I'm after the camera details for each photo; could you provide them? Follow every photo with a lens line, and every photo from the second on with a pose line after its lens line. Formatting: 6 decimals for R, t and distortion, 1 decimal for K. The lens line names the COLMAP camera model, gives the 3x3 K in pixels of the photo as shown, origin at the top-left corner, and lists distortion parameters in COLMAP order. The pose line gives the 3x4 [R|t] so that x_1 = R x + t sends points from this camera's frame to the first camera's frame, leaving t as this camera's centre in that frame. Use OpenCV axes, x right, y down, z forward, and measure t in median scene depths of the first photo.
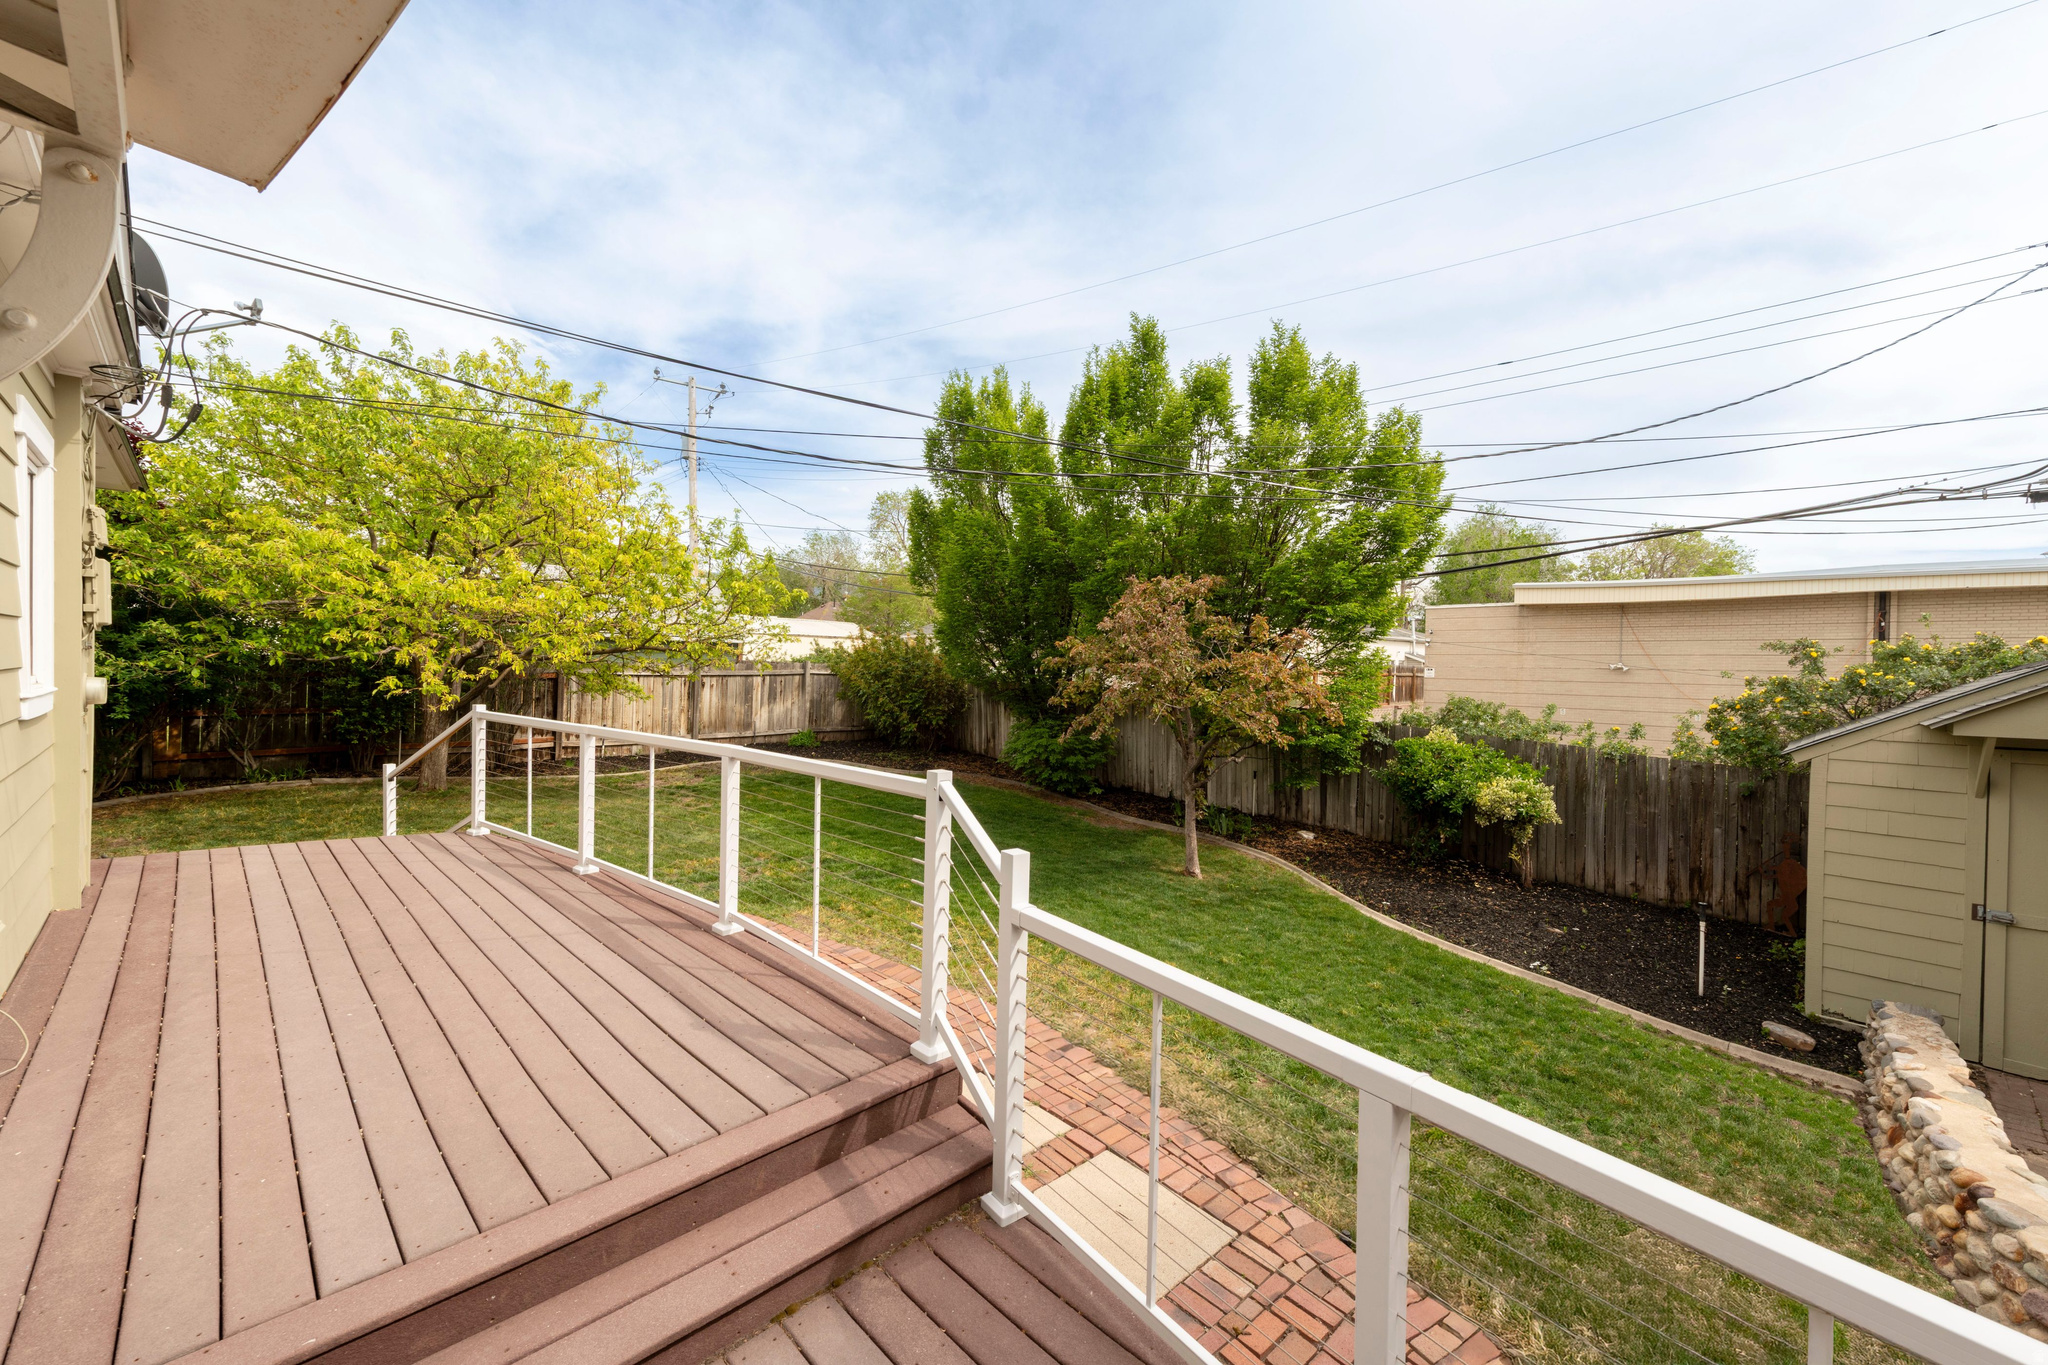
lens RADIAL K [[835.8, 0, 1024.0], [0, 835.8, 682.5], [0, 0, 1]] dist [0.002105, 0.000120]
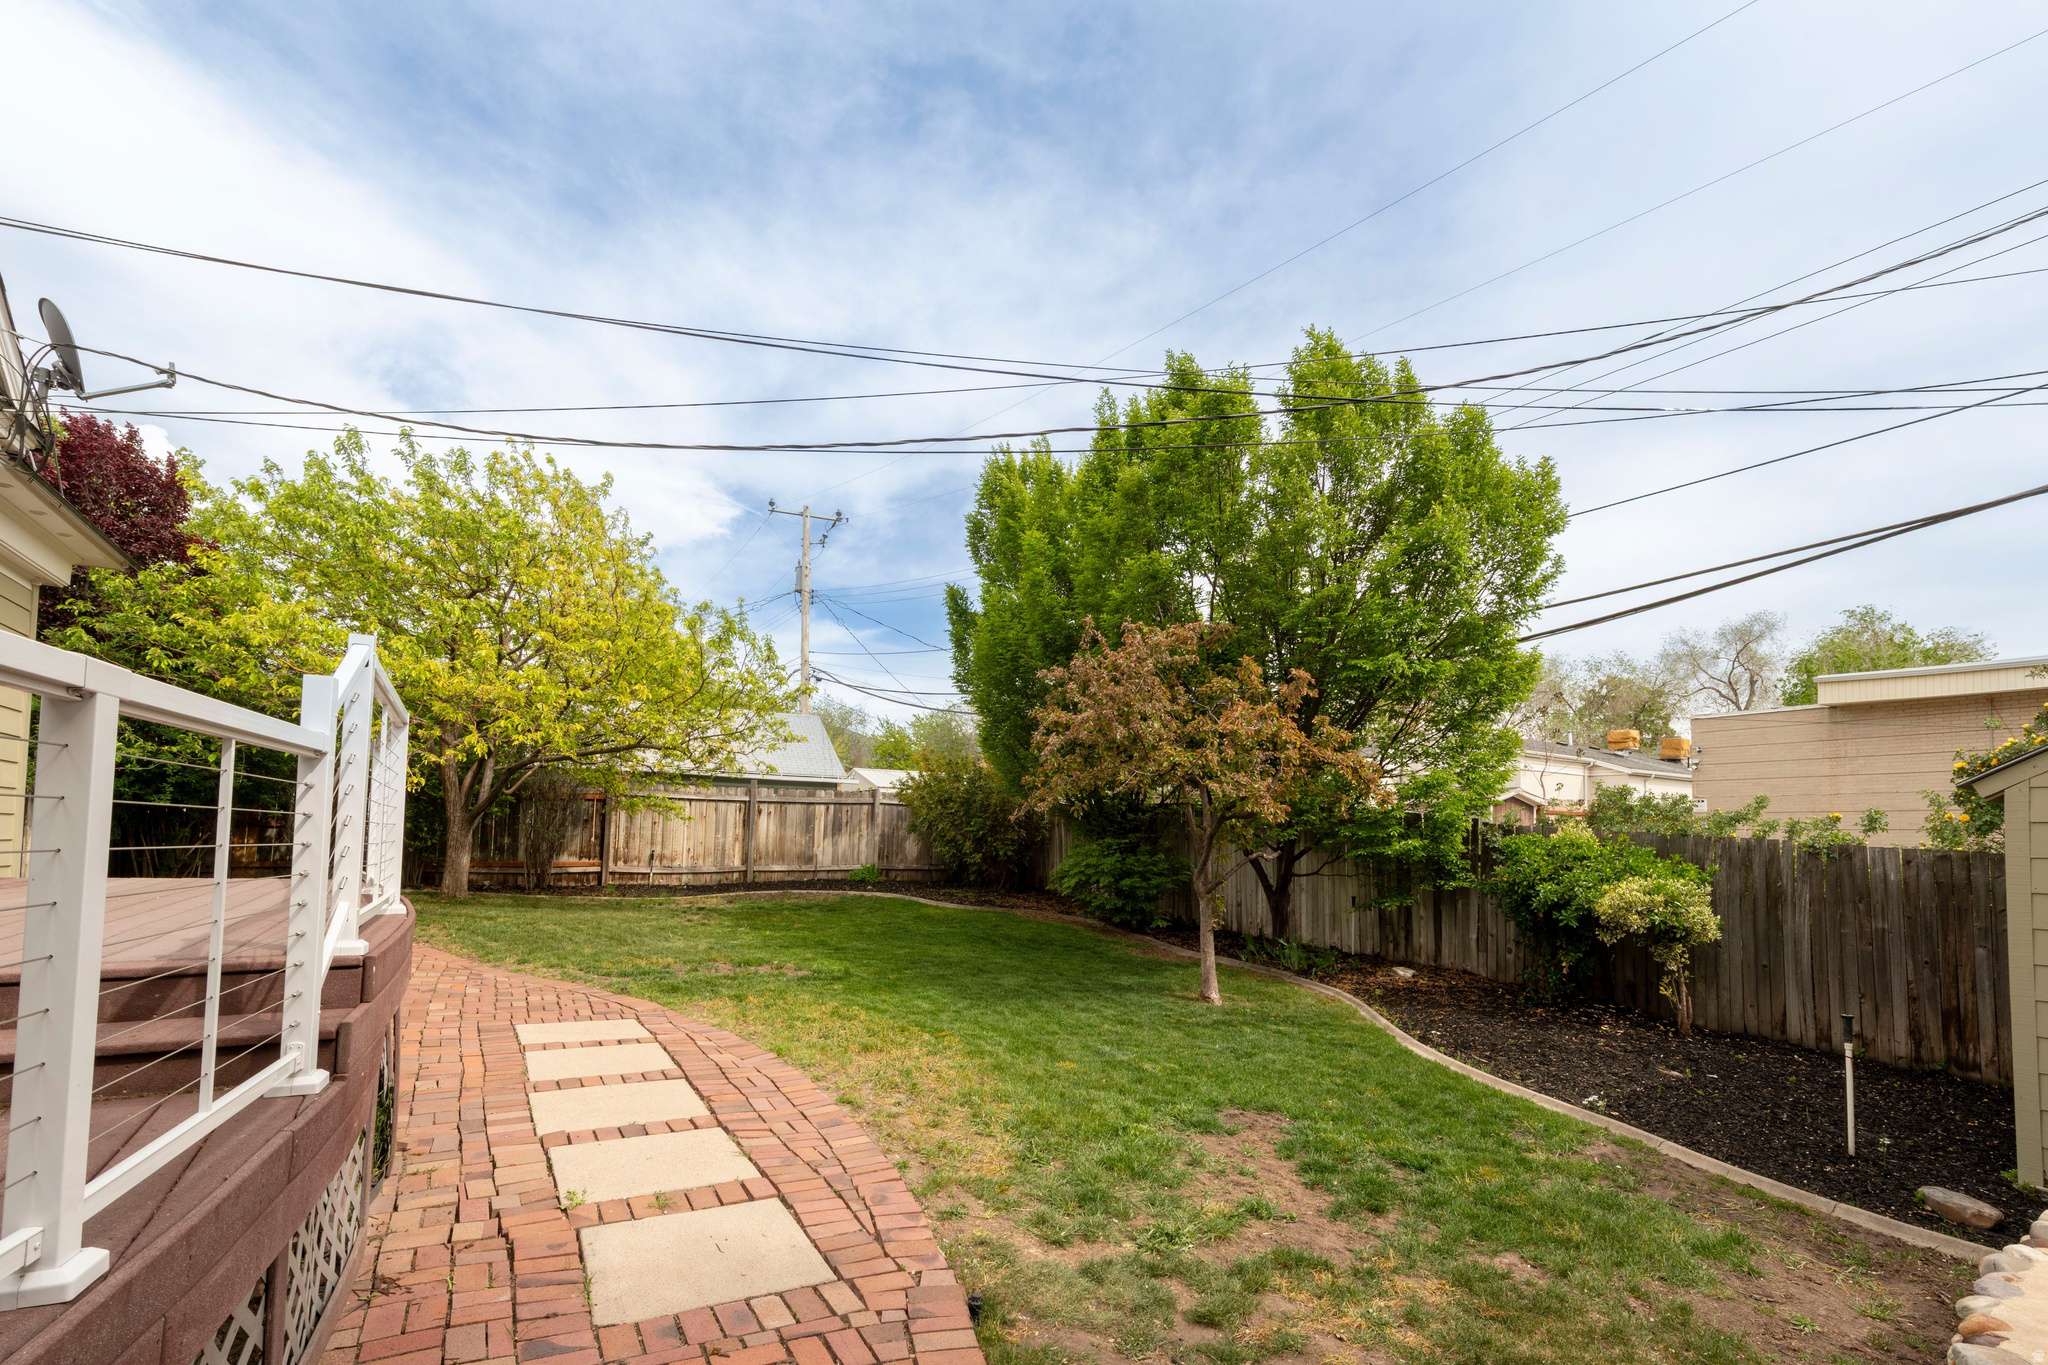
lens RADIAL K [[979.5, 0, 1025.9], [0, 979.5, 797.5], [0, 0, 1]] dist [0.004253, 0.000059]
pose [[0.970624, -0.013128, -0.240242, 0.255010], [-0.005217, 0.997127, -0.075563, 0.107395], [0.240543, 0.074596, 0.967768, 0.044605]]
